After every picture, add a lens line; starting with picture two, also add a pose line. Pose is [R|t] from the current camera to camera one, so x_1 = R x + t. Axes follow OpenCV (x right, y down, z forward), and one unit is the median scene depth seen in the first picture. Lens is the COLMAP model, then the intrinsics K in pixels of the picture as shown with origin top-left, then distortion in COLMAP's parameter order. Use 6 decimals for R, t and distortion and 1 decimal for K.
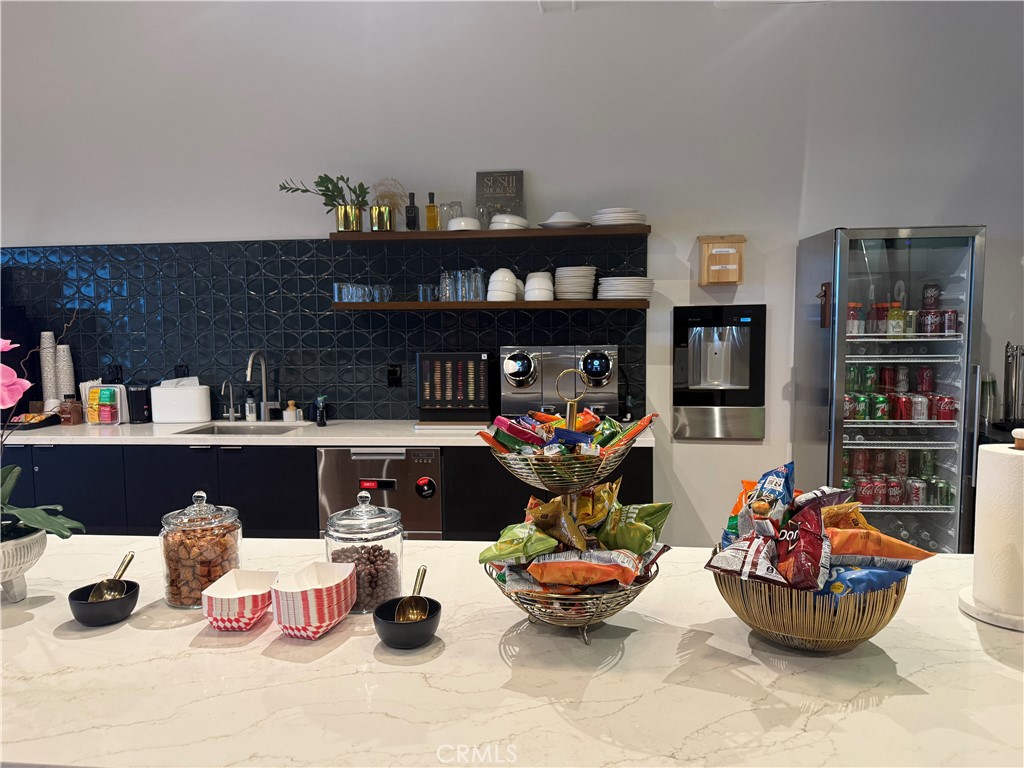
lens RADIAL K [[713.6, 0, 514.6], [0, 713.6, 381.5], [0, 0, 1]] dist [0.036427, -0.040105]
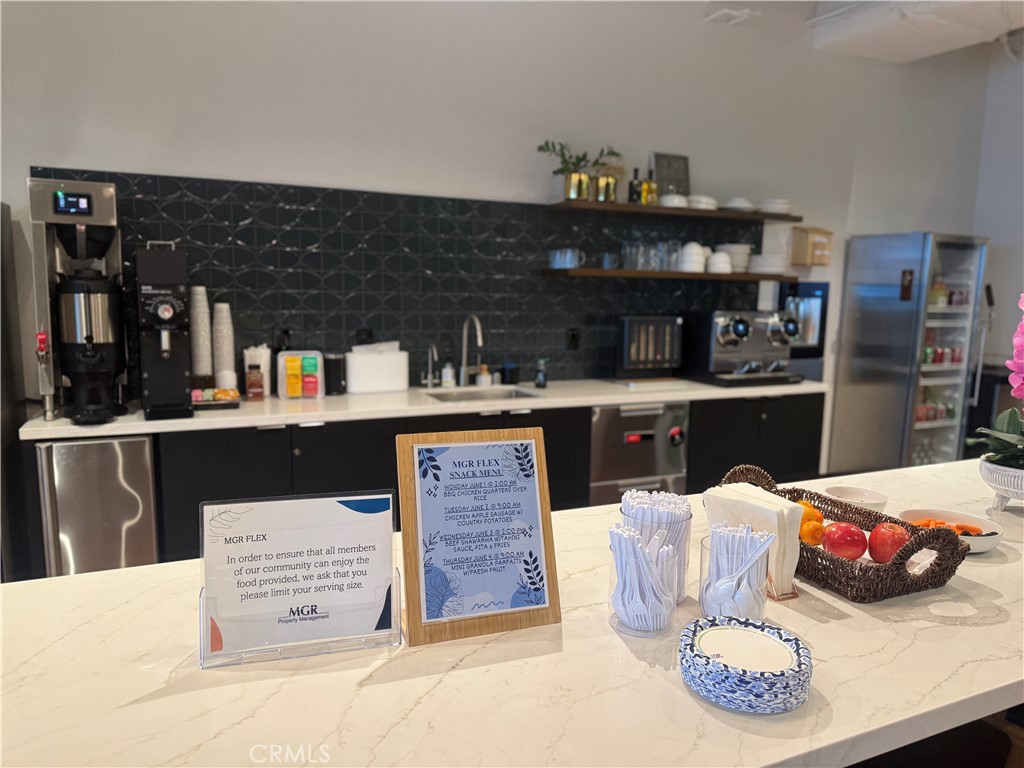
lens RADIAL K [[713.6, 0, 511.8], [0, 713.6, 387.9], [0, 0, 1]] dist [0.036427, -0.040105]
pose [[0.860870, -0.042864, 0.507017, -0.918031], [0.014233, 0.998084, 0.060213, -0.000352], [-0.508626, -0.044619, 0.859830, 0.163227]]
